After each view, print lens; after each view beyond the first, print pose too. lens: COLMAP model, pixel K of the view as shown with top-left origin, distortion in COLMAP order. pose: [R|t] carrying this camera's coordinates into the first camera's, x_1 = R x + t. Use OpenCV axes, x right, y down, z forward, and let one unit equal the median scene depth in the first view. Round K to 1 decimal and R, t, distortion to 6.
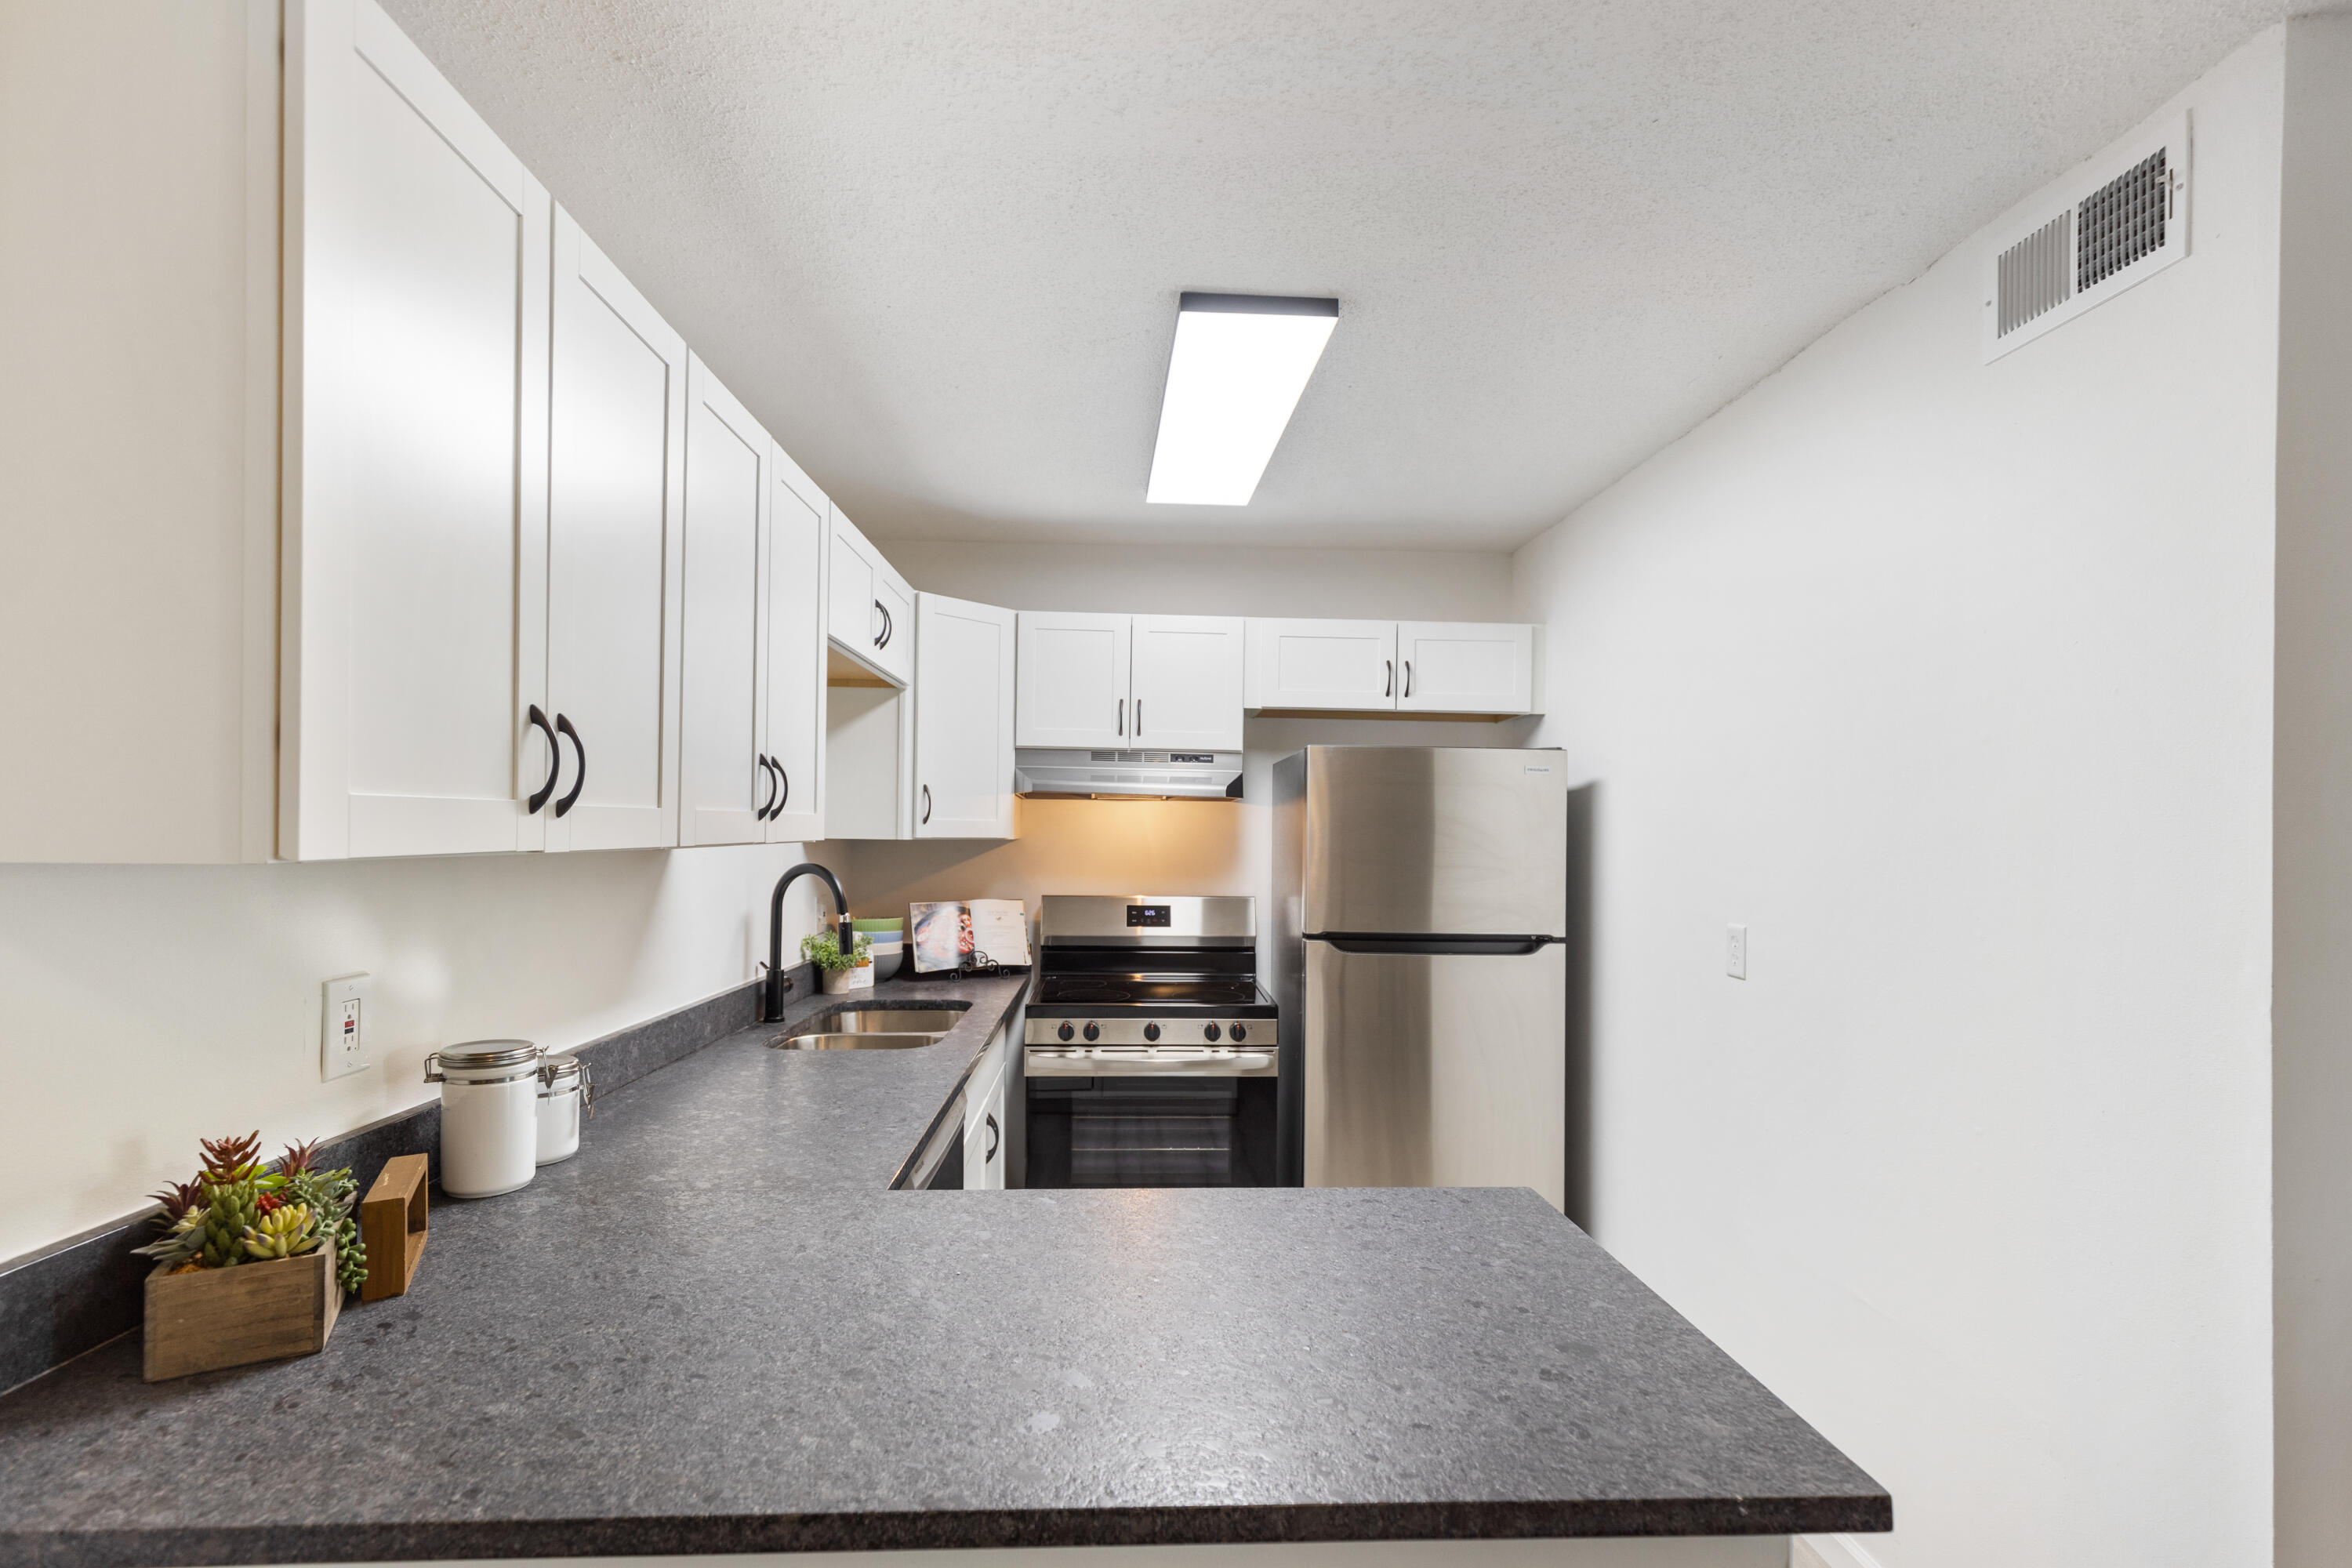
lens RADIAL K [[1107.1, 0, 1173.8], [0, 1107.1, 841.3], [0, 0, 1]] dist [0.001015, -0.000087]
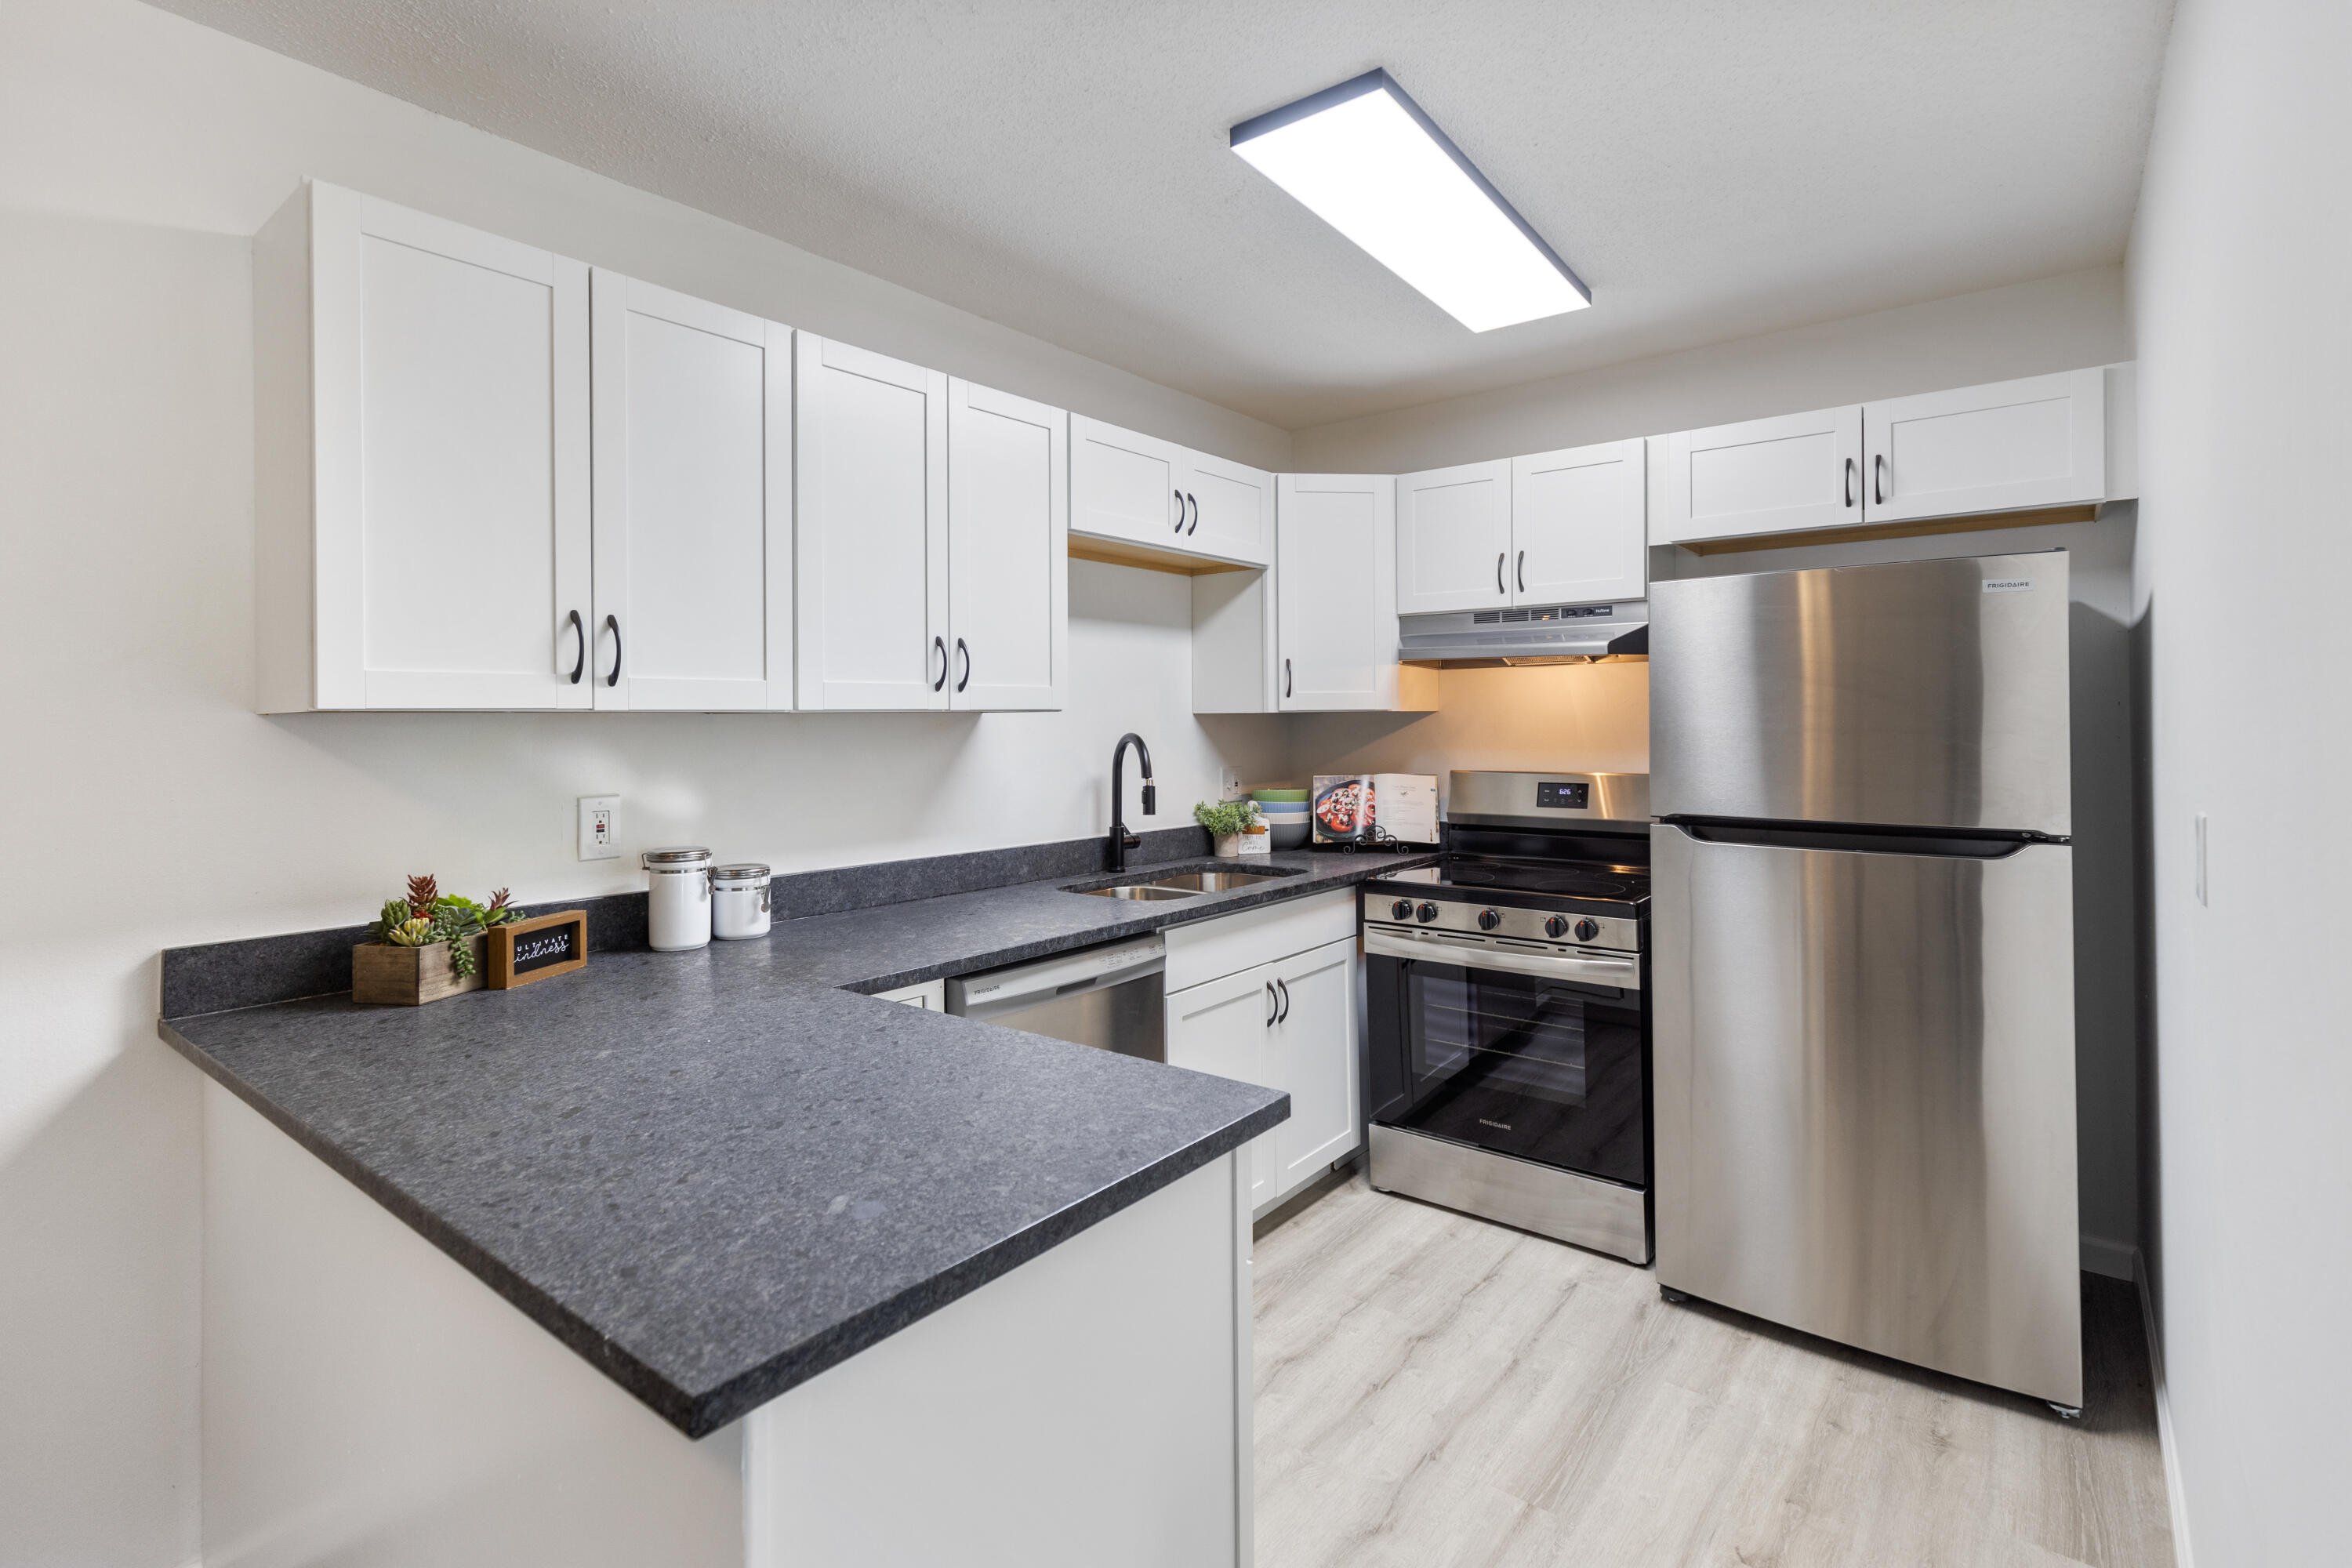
lens RADIAL K [[1107.5, 0, 1170.7], [0, 1107.5, 732.2], [0, 0, 1]] dist [0.008352, 0.000181]
pose [[0.752670, -0.012798, -0.658273, 0.345066], [0.011541, 0.999914, -0.006243, 0.020449], [0.658296, -0.002898, 0.752753, 0.138881]]
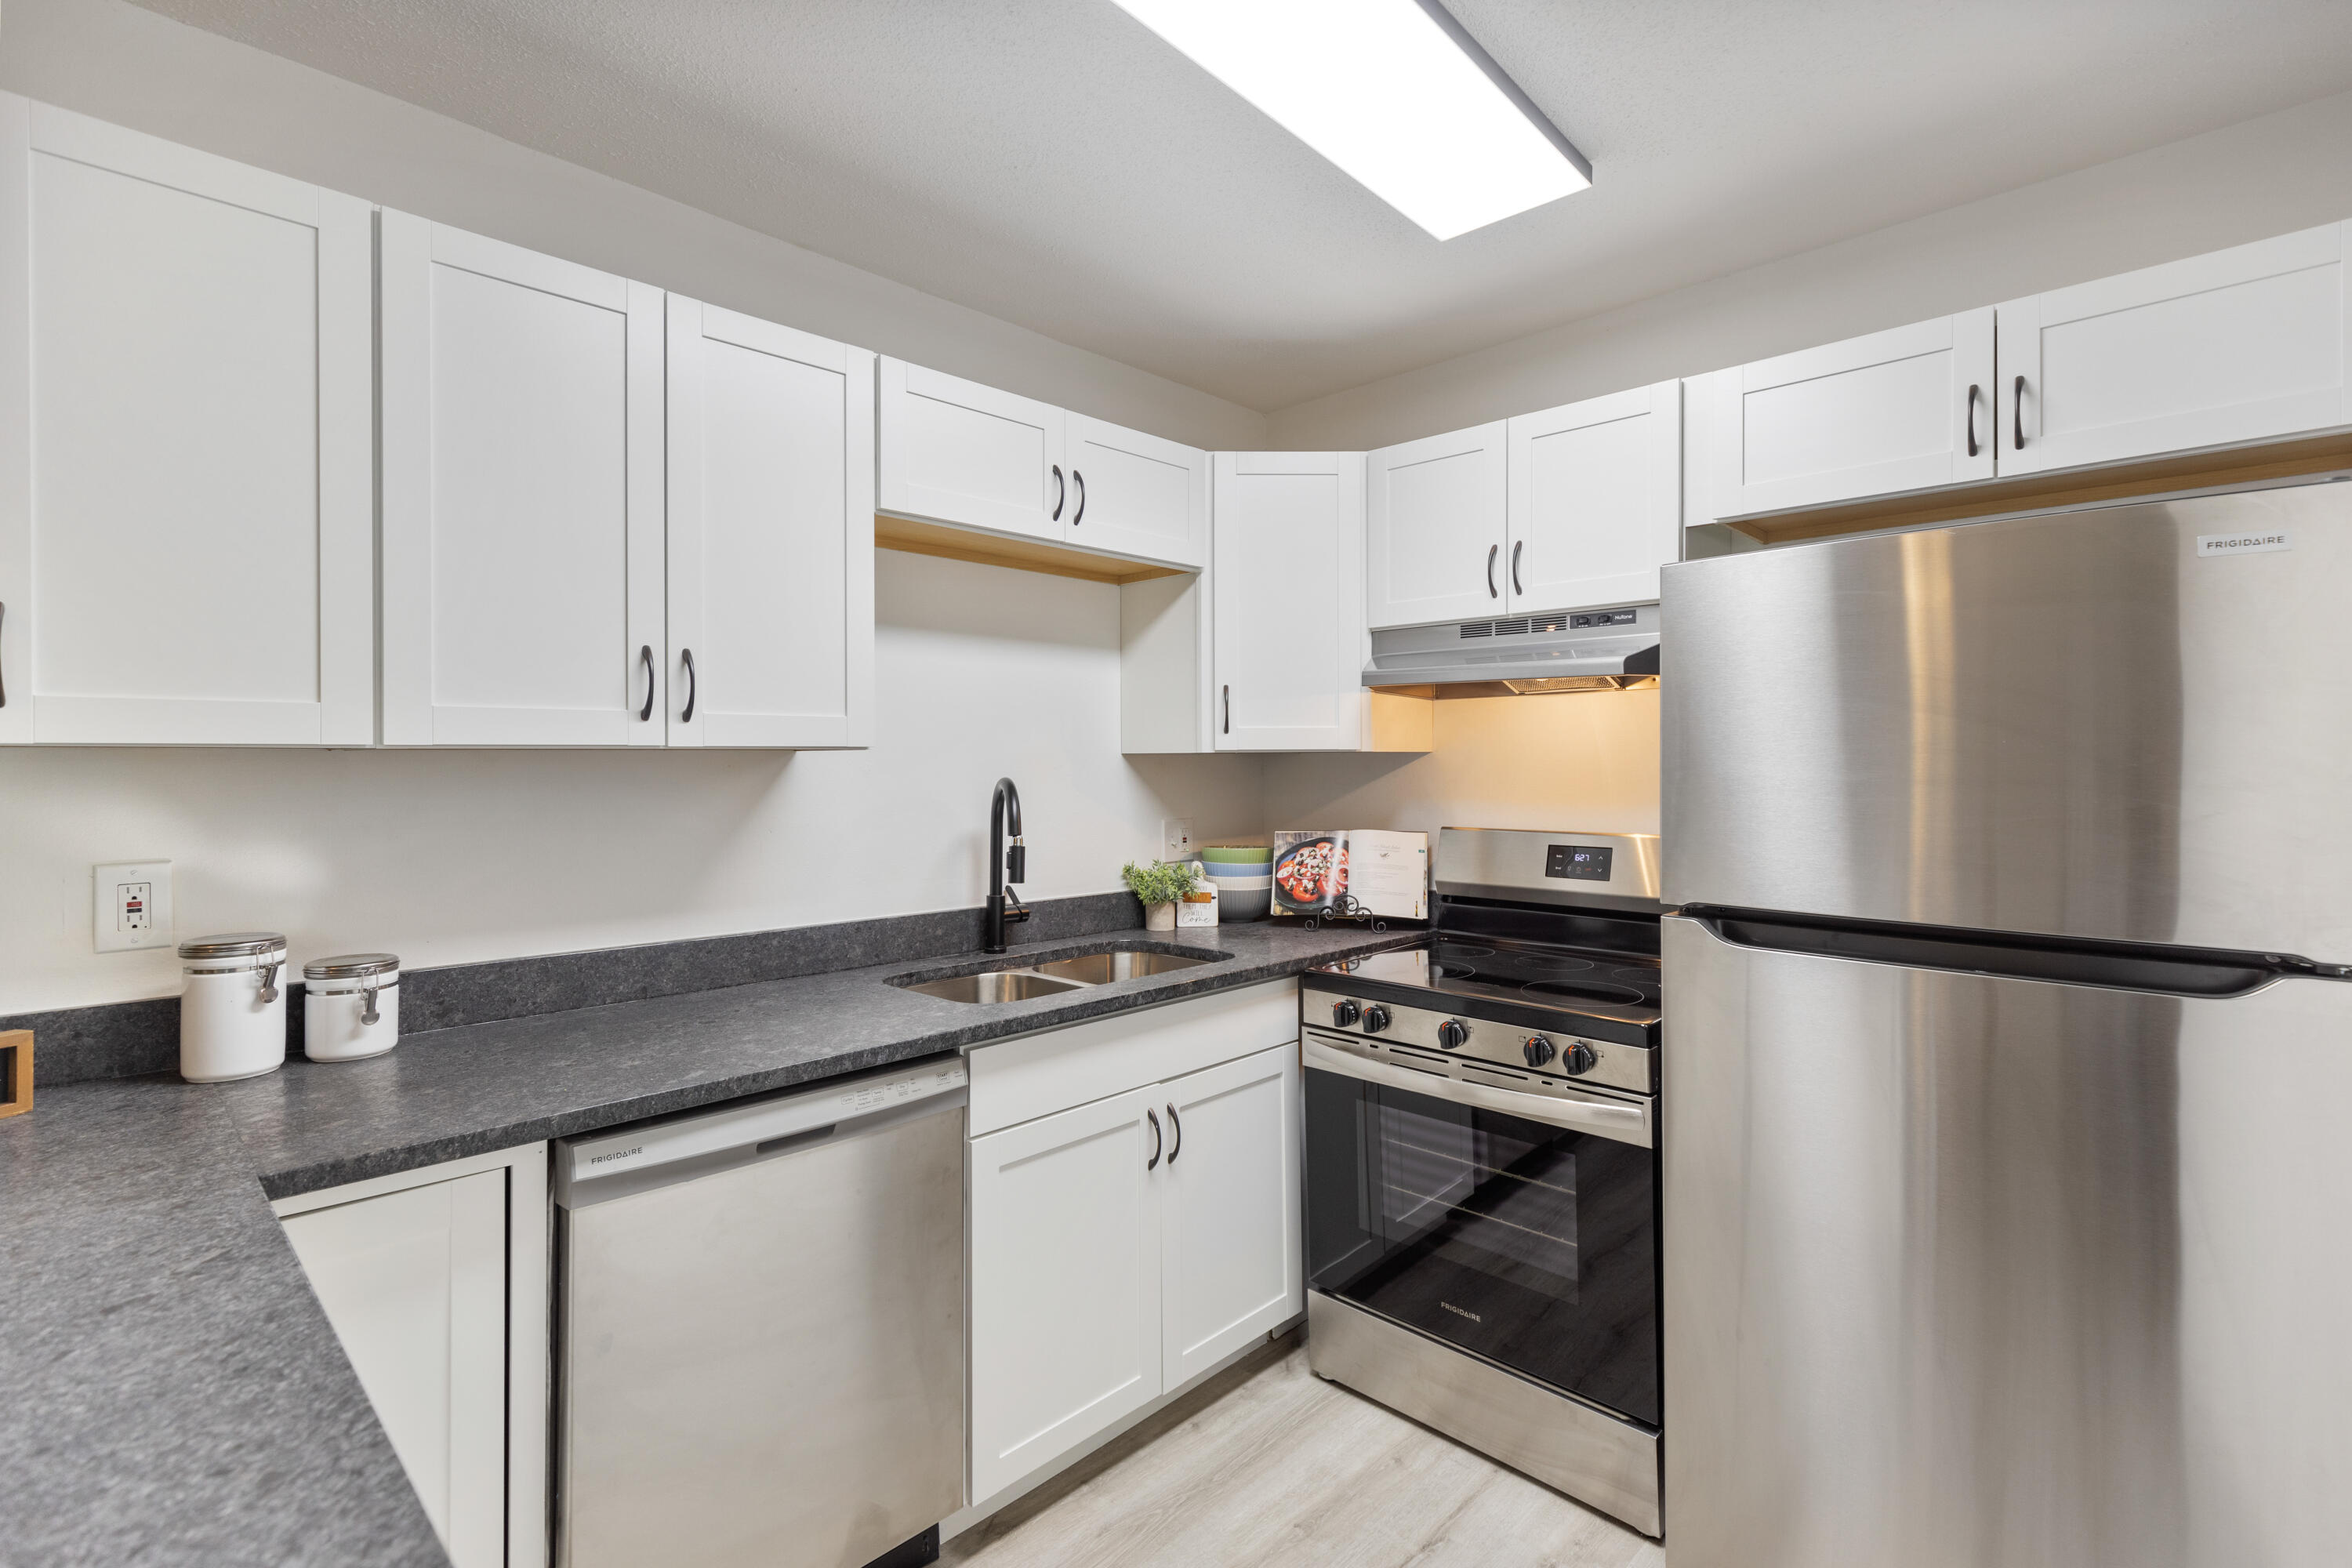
lens RADIAL K [[1081.7, 0, 1184.2], [0, 1081.7, 771.8], [0, 0, 1]] dist [0.006711, 0.000104]
pose [[0.685995, -0.008920, -0.727551, 0.311345], [0.005119, 0.999959, -0.007433, 0.017148], [0.727588, 0.001375, 0.686013, 0.397294]]
